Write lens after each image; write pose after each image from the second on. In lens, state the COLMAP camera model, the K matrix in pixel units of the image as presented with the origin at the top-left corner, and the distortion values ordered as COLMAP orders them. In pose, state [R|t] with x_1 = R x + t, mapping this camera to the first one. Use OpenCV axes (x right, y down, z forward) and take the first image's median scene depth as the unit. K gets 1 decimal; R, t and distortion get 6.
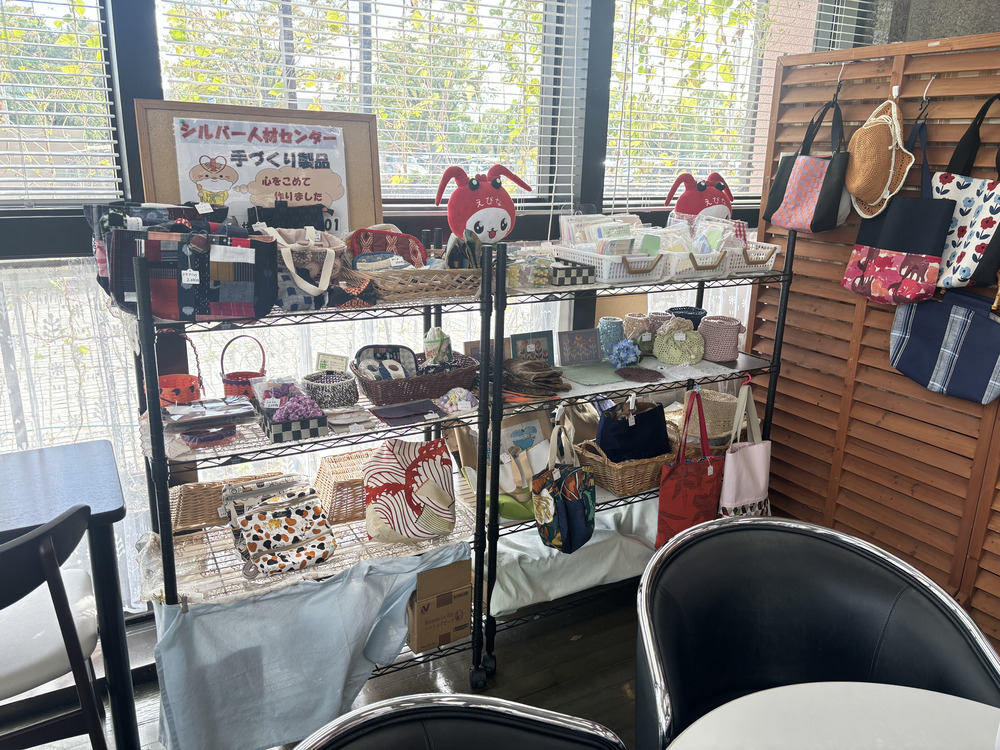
lens RADIAL K [[747.6, 0, 497.3], [0, 747.6, 368.1], [0, 0, 1]] dist [0.067032, -0.088101]
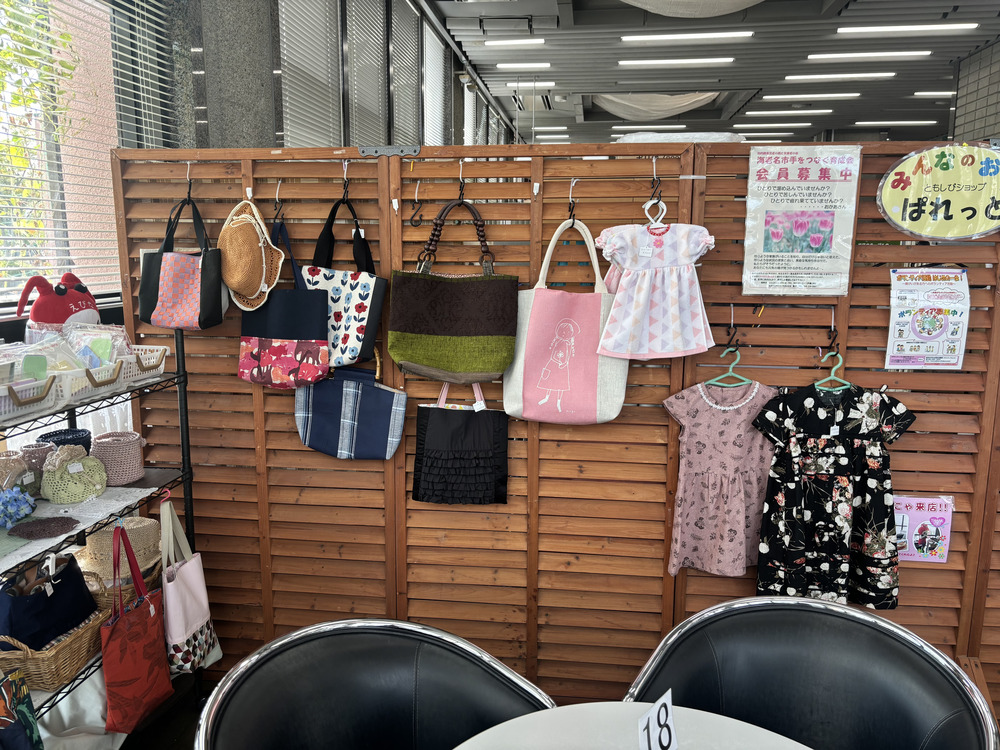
lens RADIAL K [[747.6, 0, 497.3], [0, 747.6, 368.1], [0, 0, 1]] dist [0.067032, -0.088101]
pose [[0.608810, -0.147294, 0.779522, -0.123211], [0.228221, 0.973592, 0.005722, -0.054270], [-0.759780, 0.174420, 0.626349, 0.121438]]
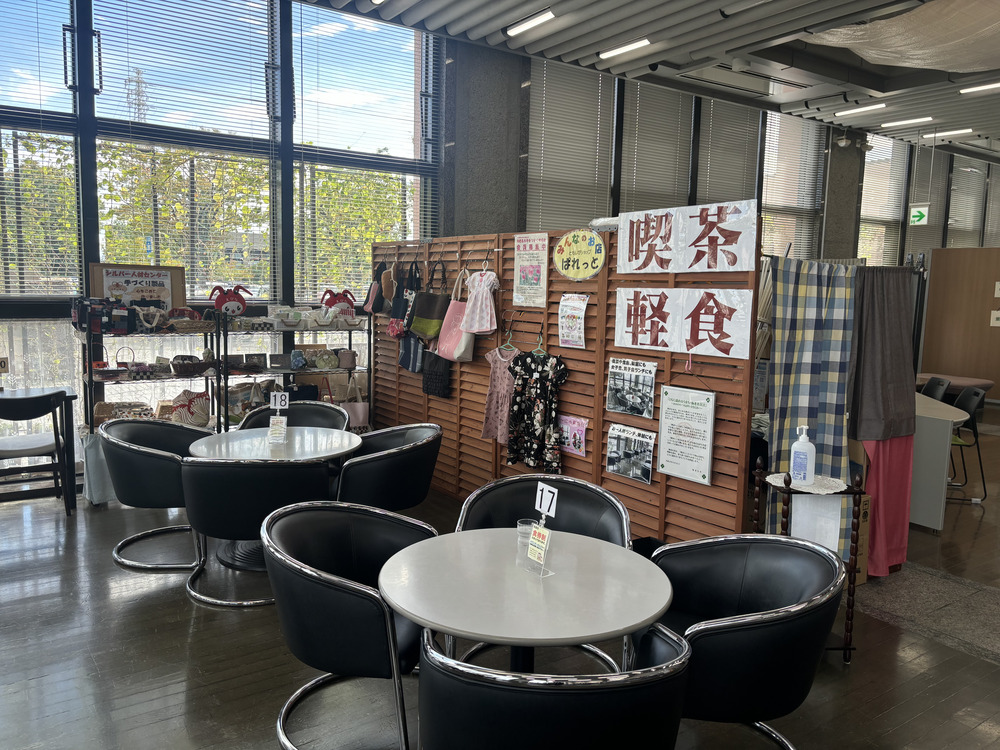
lens RADIAL K [[747.6, 0, 497.3], [0, 747.6, 368.1], [0, 0, 1]] dist [0.067032, -0.088101]
pose [[0.996799, -0.009882, 0.079333, 0.678927], [0.022900, 0.986043, -0.164910, 0.447515], [-0.076596, 0.166199, 0.983113, -1.532145]]
